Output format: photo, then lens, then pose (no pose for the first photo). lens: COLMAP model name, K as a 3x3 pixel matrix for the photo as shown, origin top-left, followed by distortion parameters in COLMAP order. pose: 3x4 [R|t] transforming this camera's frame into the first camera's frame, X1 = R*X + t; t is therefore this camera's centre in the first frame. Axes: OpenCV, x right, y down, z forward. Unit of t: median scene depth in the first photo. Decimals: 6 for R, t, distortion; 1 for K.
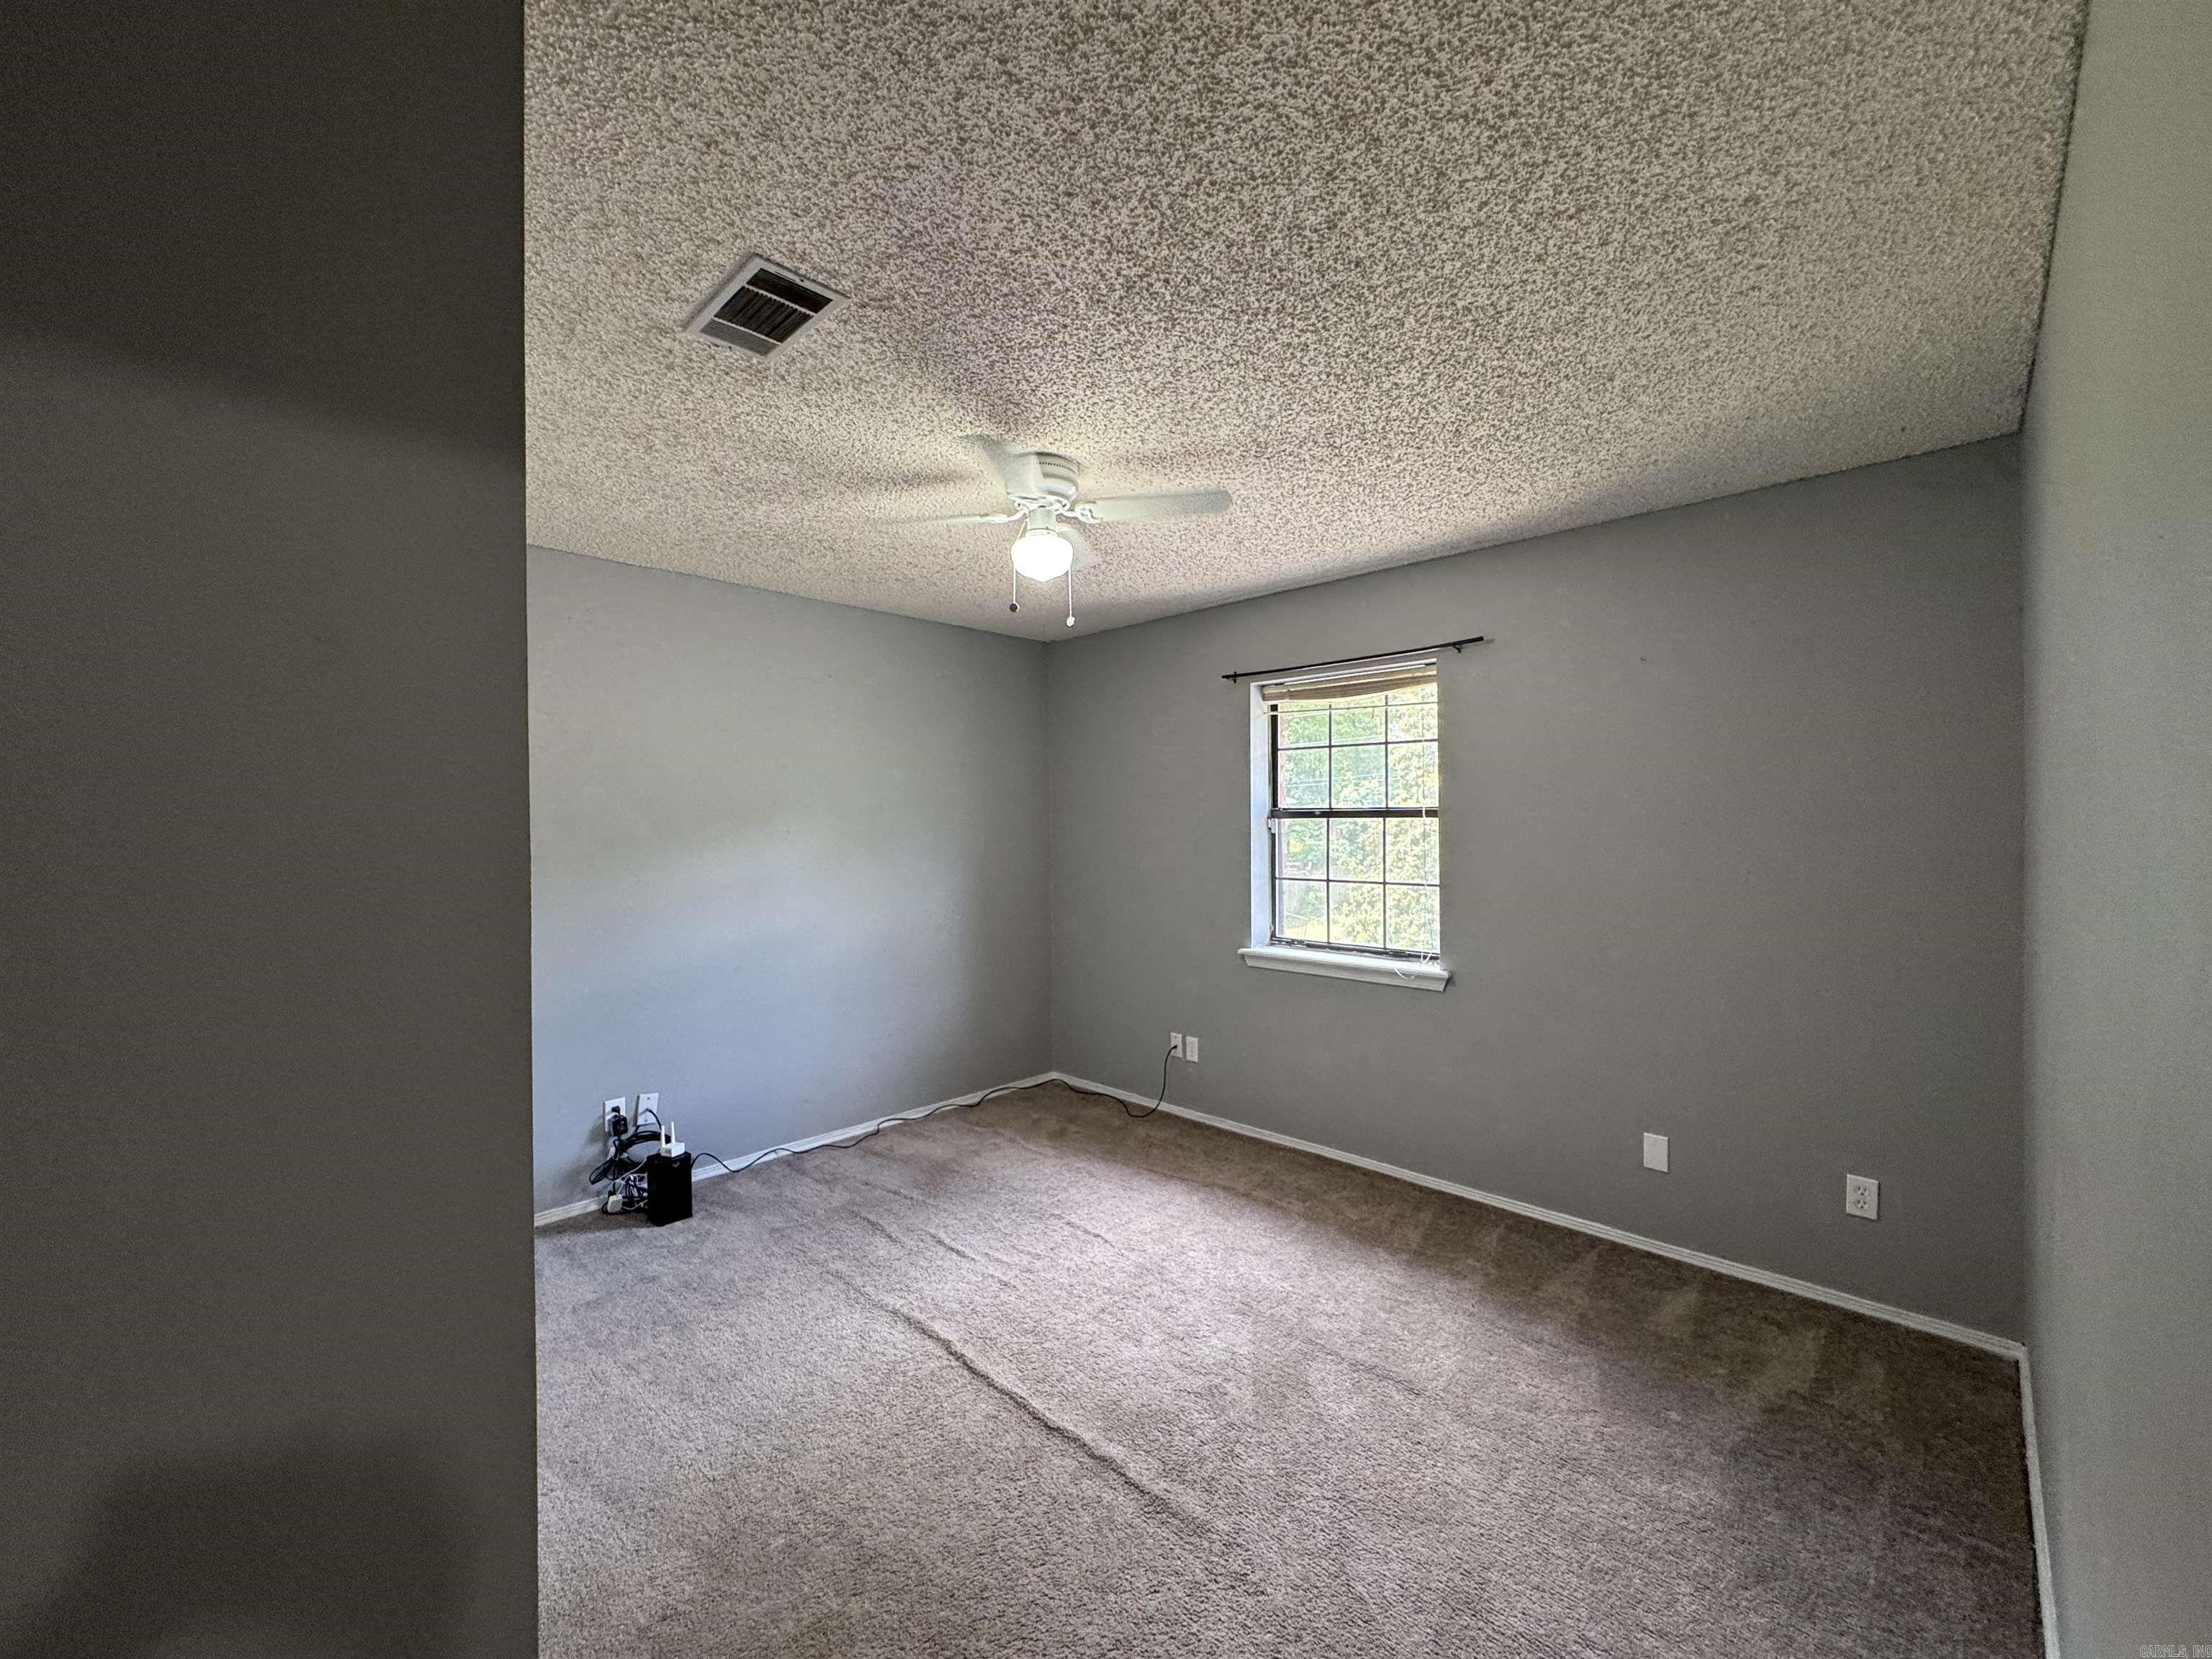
lens RADIAL K [[886.4, 0, 1107.8], [0, 886.4, 828.2], [0, 0, 1]] dist [-0.002182, 0.000739]
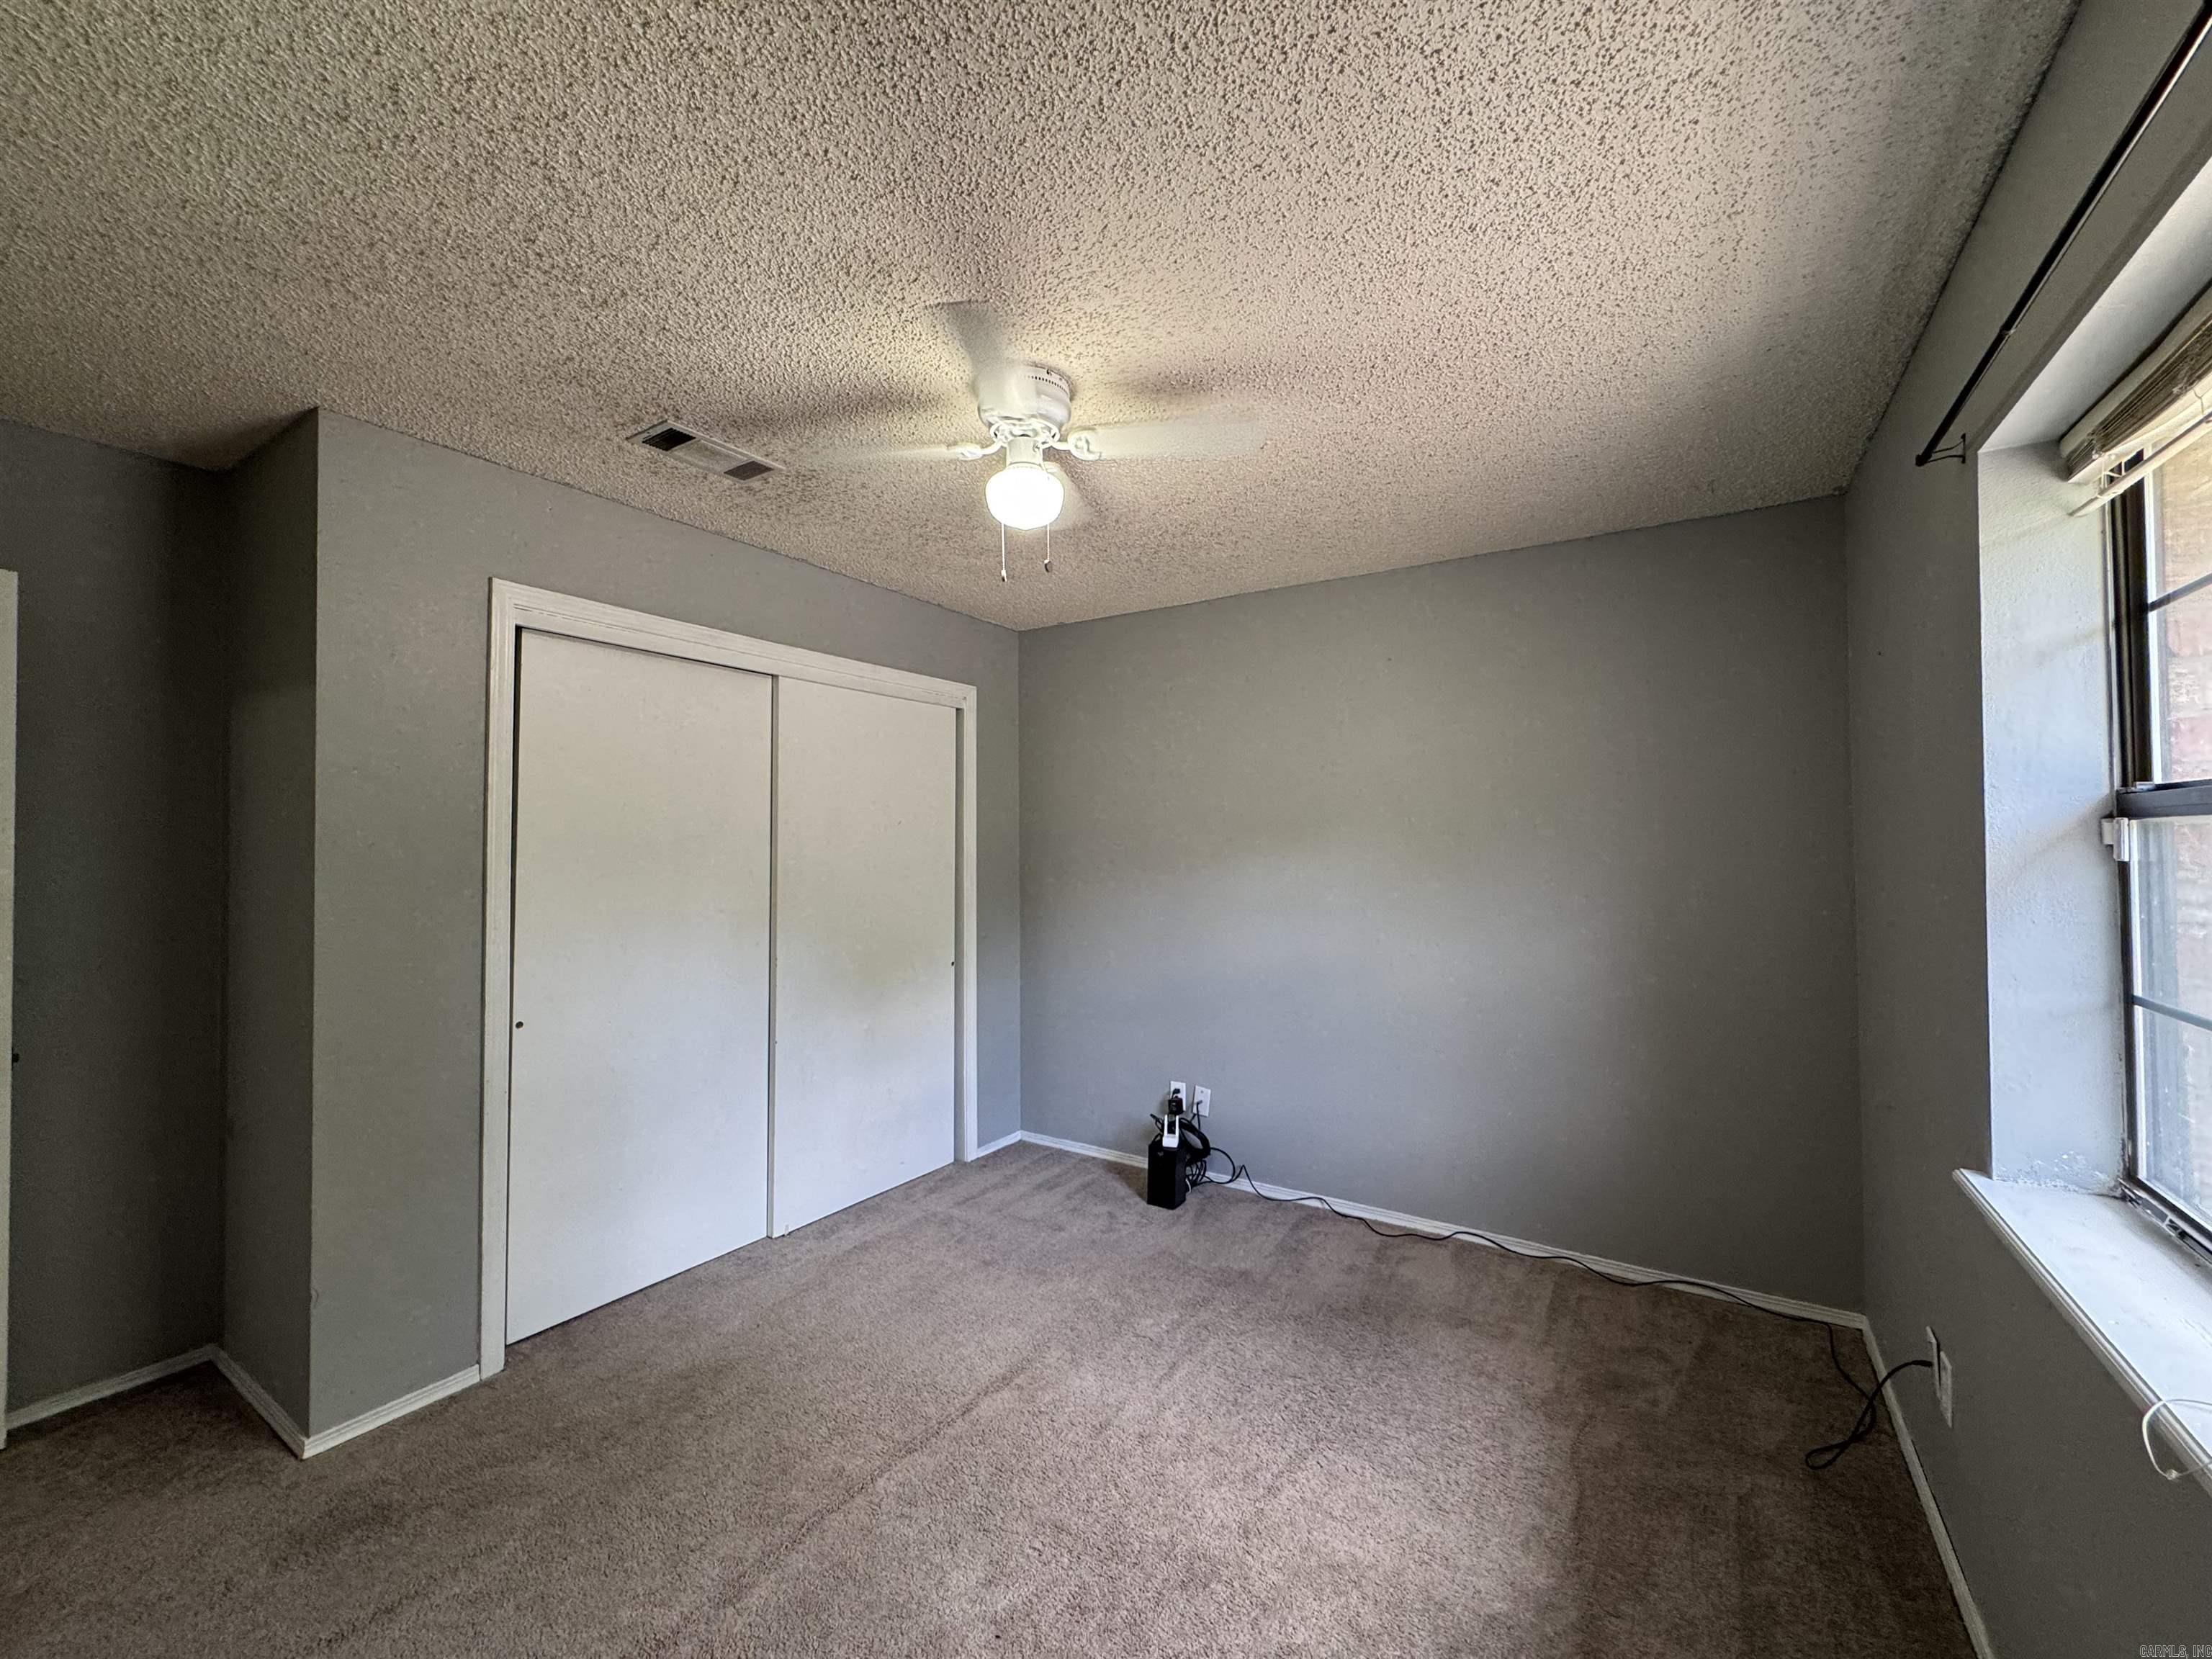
lens RADIAL K [[886.4, 0, 1107.8], [0, 886.4, 828.2], [0, 0, 1]] dist [-0.002182, 0.000739]
pose [[0.200757, -0.011493, -0.979574, 0.478554], [-0.004731, 0.999908, -0.012702, -0.001675], [0.979630, 0.007185, 0.200684, 0.614801]]
